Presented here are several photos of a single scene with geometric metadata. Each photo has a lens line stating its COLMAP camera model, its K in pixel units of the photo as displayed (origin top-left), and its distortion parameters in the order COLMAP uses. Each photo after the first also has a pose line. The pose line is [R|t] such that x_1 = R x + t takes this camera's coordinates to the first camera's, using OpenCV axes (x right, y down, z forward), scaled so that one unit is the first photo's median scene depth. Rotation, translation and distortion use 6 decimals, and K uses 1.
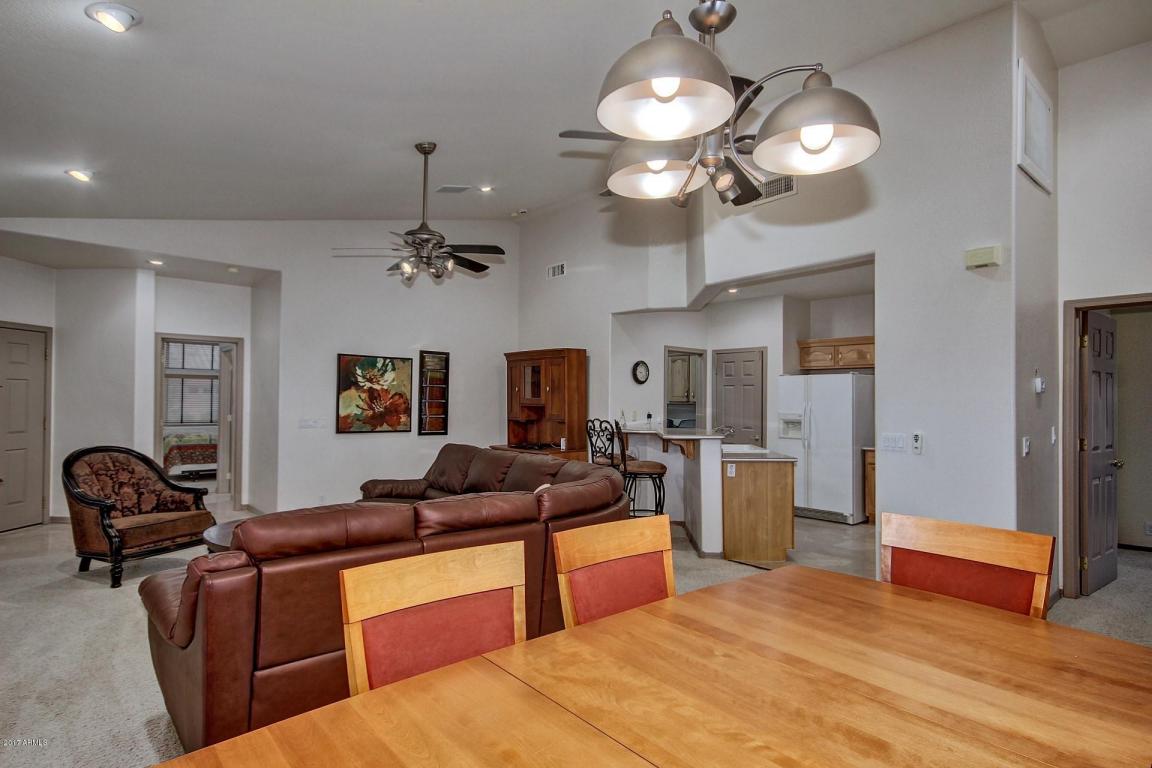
lens RADIAL K [[591.9, 0, 581.0], [0, 591.9, 390.0], [0, 0, 1]] dist [-0.000161, -0.000294]
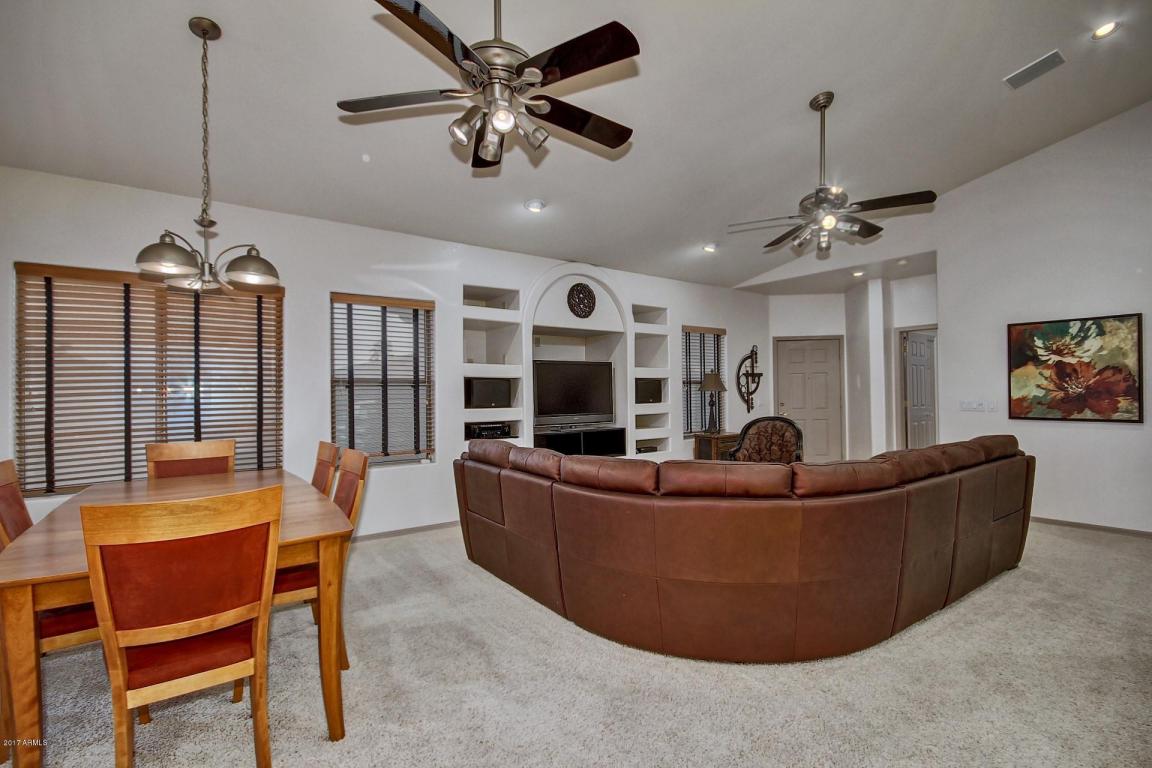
lens RADIAL K [[529.3, 0, 577.4], [0, 529.3, 390.0], [0, 0, 1]] dist [0.001335, -0.007510]
pose [[-0.083633, -0.014607, -0.996390, 0.376139], [0.031421, 0.999357, -0.017288, 0.024867], [0.996001, -0.032753, -0.083120, 0.433204]]
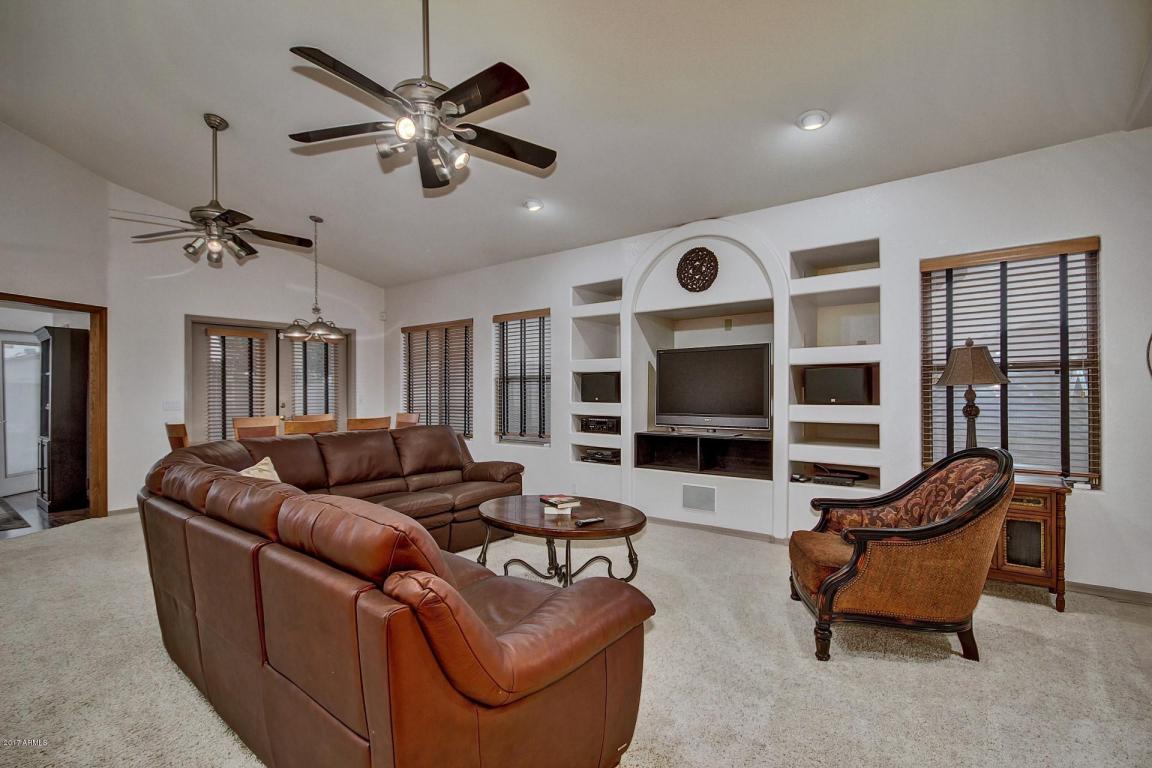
lens RADIAL K [[529.3, 0, 577.4], [0, 529.3, 390.0], [0, 0, 1]] dist [0.001335, -0.007510]
pose [[-0.983920, -0.004654, -0.178550, -0.207854], [-0.000835, 0.999769, -0.021457, 0.032515], [0.178609, -0.020963, -0.983697, 1.003185]]
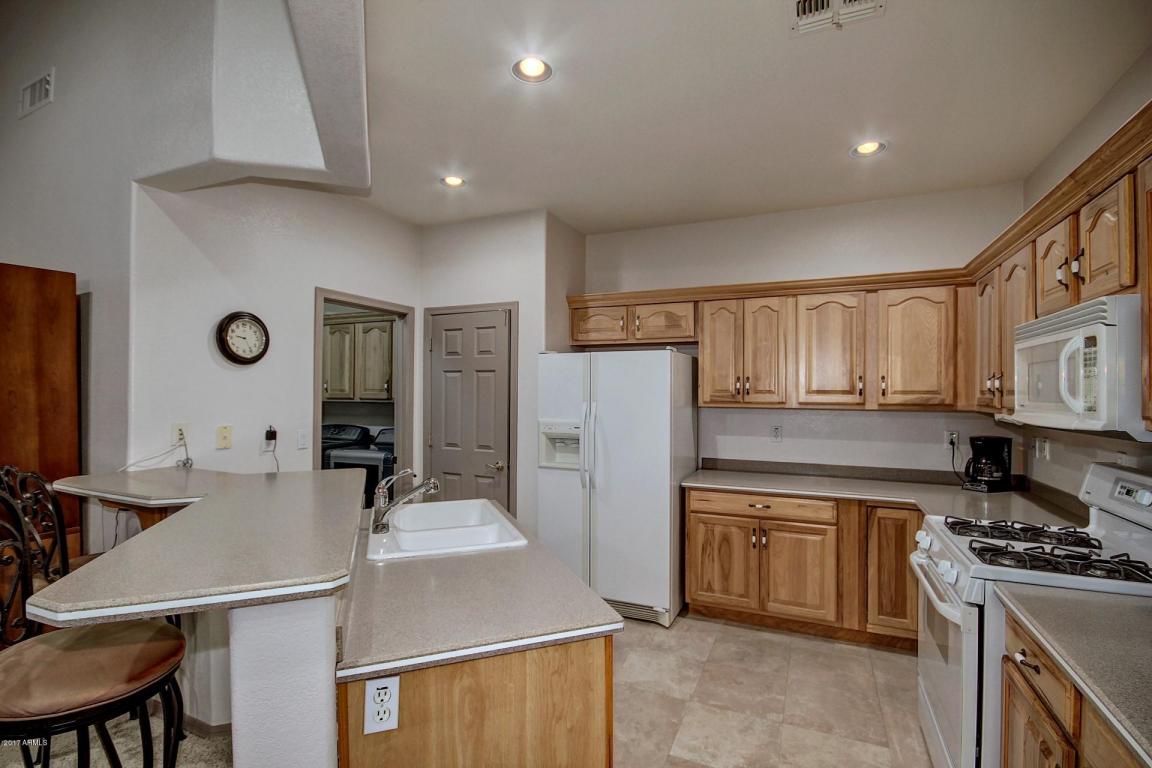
lens RADIAL K [[529.3, 0, 577.4], [0, 529.3, 390.0], [0, 0, 1]] dist [0.001335, -0.007510]
pose [[0.912926, -0.003162, 0.408113, 0.175533], [-0.004917, 0.999812, 0.018747, 0.000287], [-0.408096, -0.019121, 0.912739, 0.565677]]
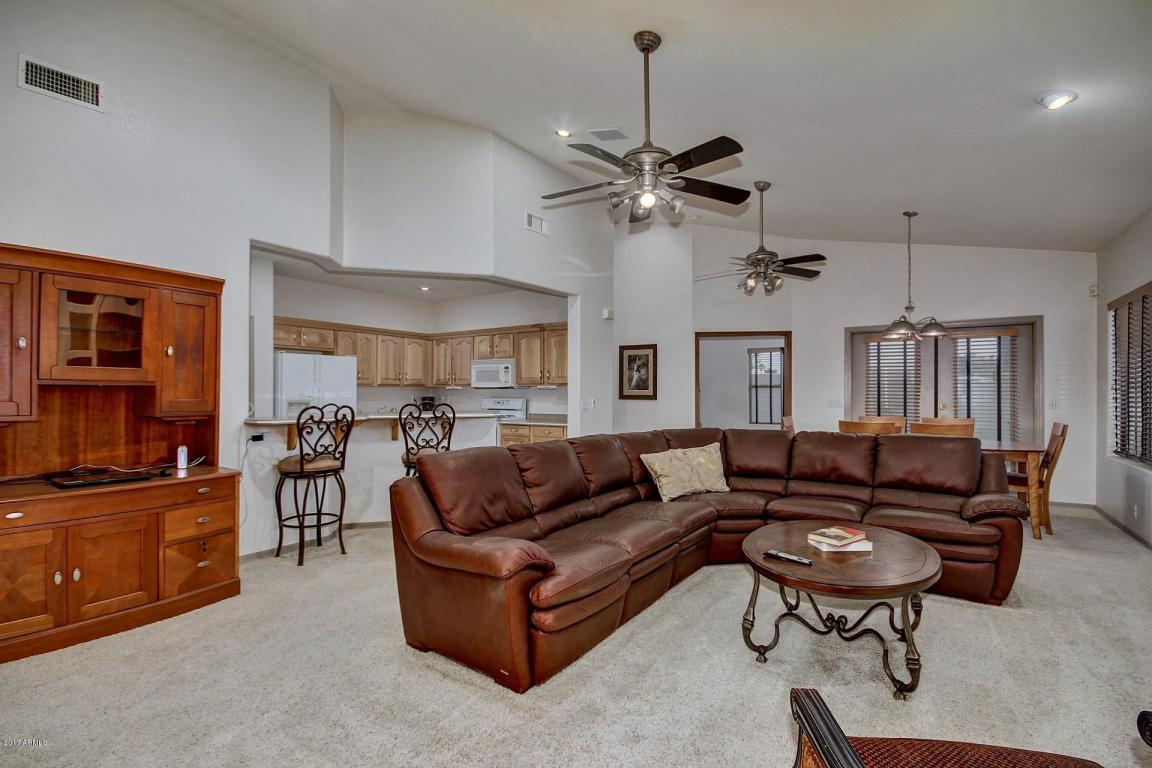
lens RADIAL K [[529.3, 0, 577.4], [0, 529.3, 390.0], [0, 0, 1]] dist [0.001335, -0.007510]
pose [[-0.252718, -0.005731, 0.967523, -0.580421], [-0.021659, 0.999765, 0.000264, 0.023533], [-0.967297, -0.020888, -0.252783, 0.809482]]
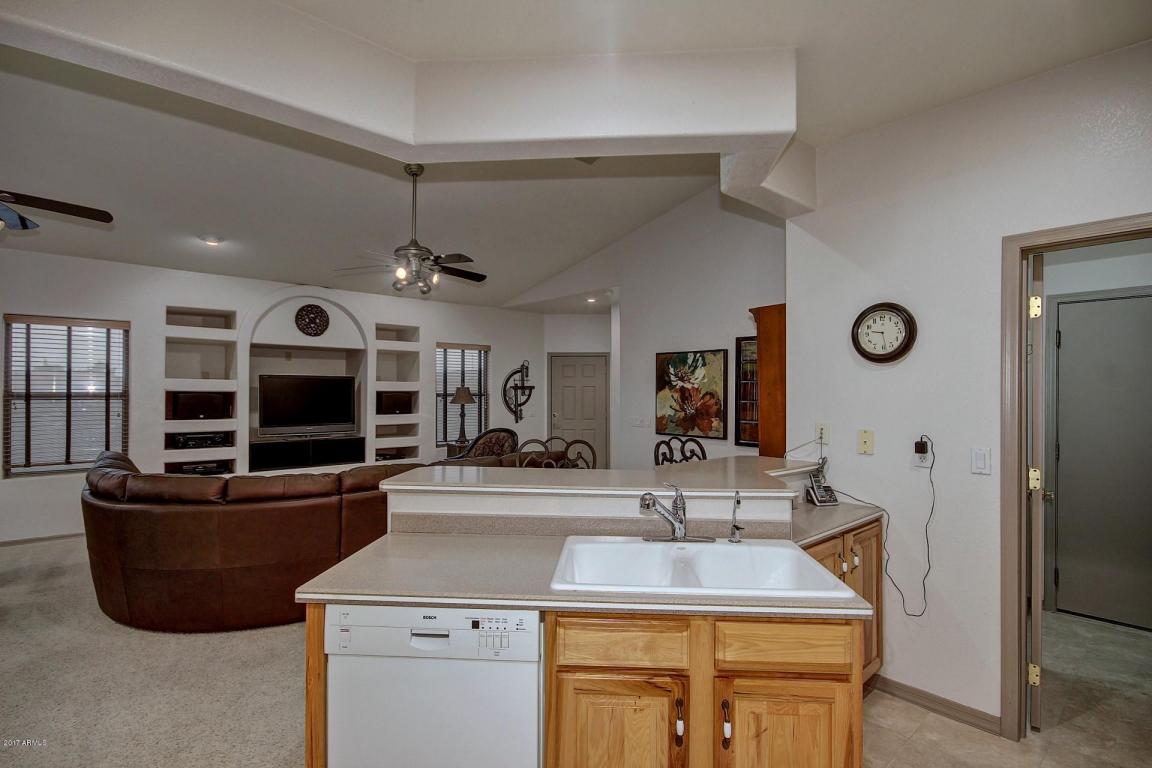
lens RADIAL K [[544.3, 0, 580.9], [0, 544.3, 389.1], [0, 0, 1]] dist [-0.002258, -0.000727]
pose [[0.002783, -0.015443, -0.999877, 0.479745], [0.017483, 0.999729, -0.015392, 0.009832], [0.999843, -0.017438, 0.003052, 0.840657]]
